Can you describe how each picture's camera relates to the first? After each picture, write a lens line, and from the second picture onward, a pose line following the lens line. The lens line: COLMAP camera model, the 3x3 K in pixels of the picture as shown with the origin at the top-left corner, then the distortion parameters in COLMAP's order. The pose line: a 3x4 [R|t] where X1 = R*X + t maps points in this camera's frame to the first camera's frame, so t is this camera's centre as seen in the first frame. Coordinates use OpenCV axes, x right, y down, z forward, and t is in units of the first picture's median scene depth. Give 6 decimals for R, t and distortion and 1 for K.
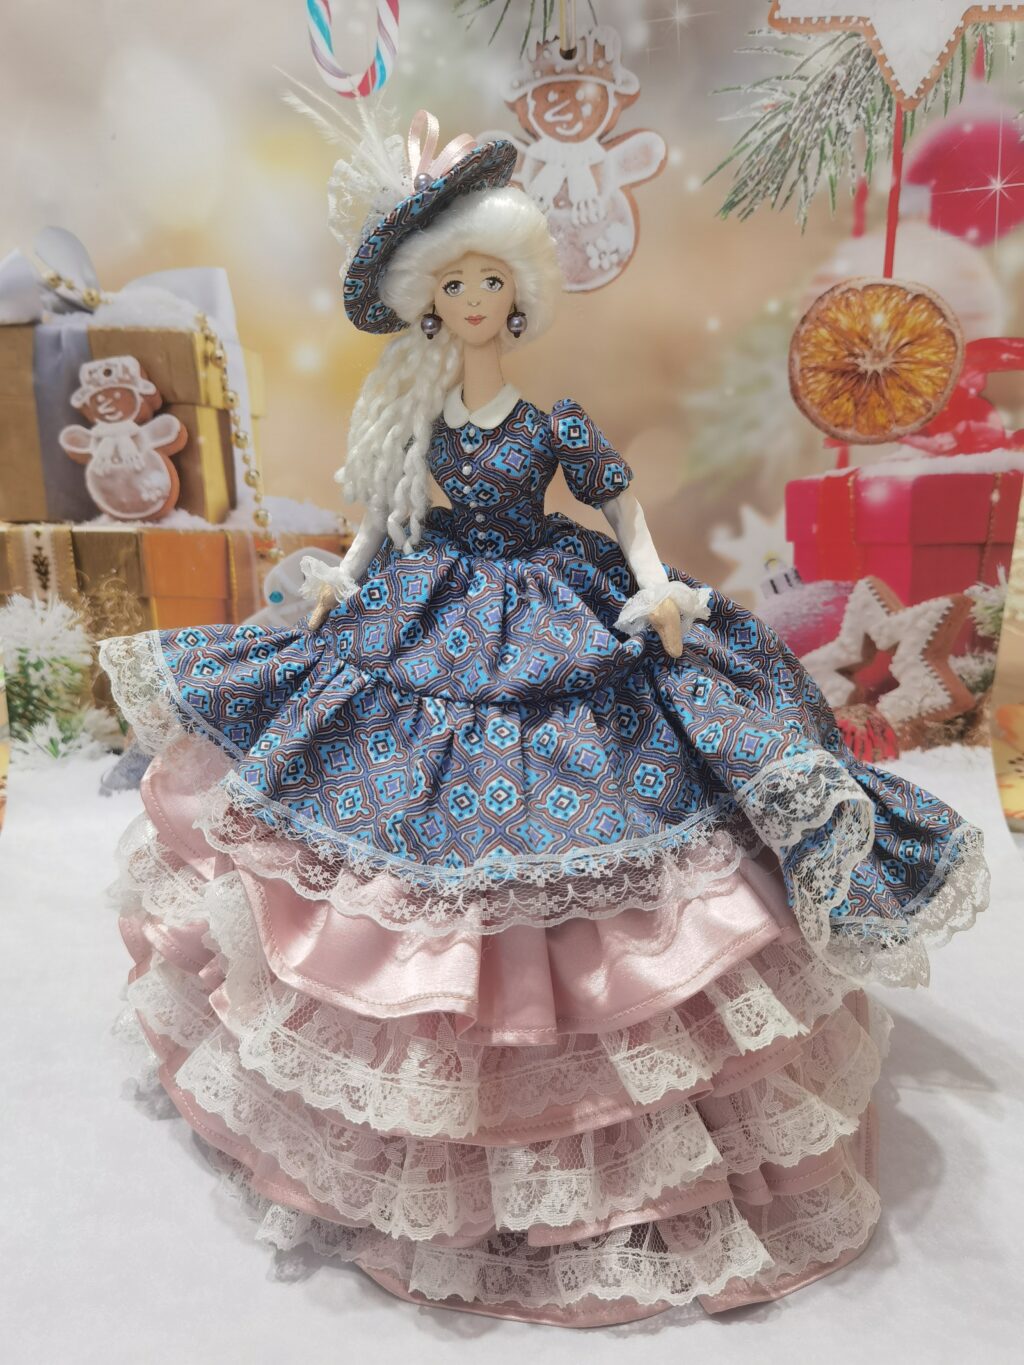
lens RADIAL K [[1100.7, 0, 514.9], [0, 1100.7, 681.7], [0, 0, 1]] dist [0.000570, -0.031363]
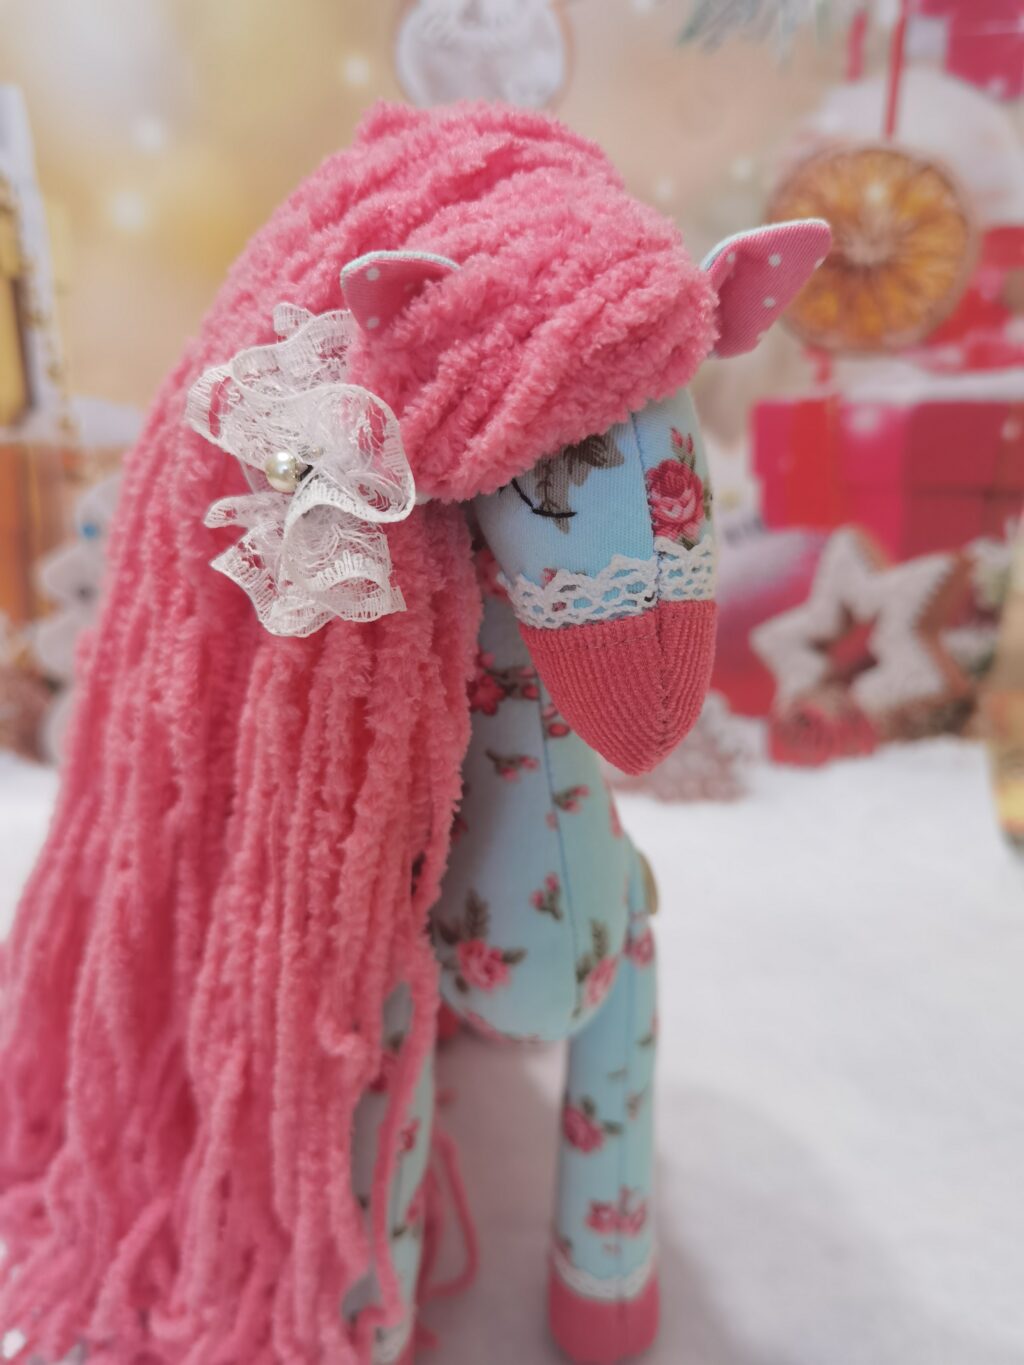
lens RADIAL K [[1195.3, 0, 504.5], [0, 1195.3, 696.5], [0, 0, 1]] dist [-0.040270, 0.004374]
pose [[0.997878, 0.020324, 0.061856, 0.023043], [-0.022023, 0.999395, 0.026914, 0.009430], [-0.061272, -0.028219, 0.997722, 0.161021]]
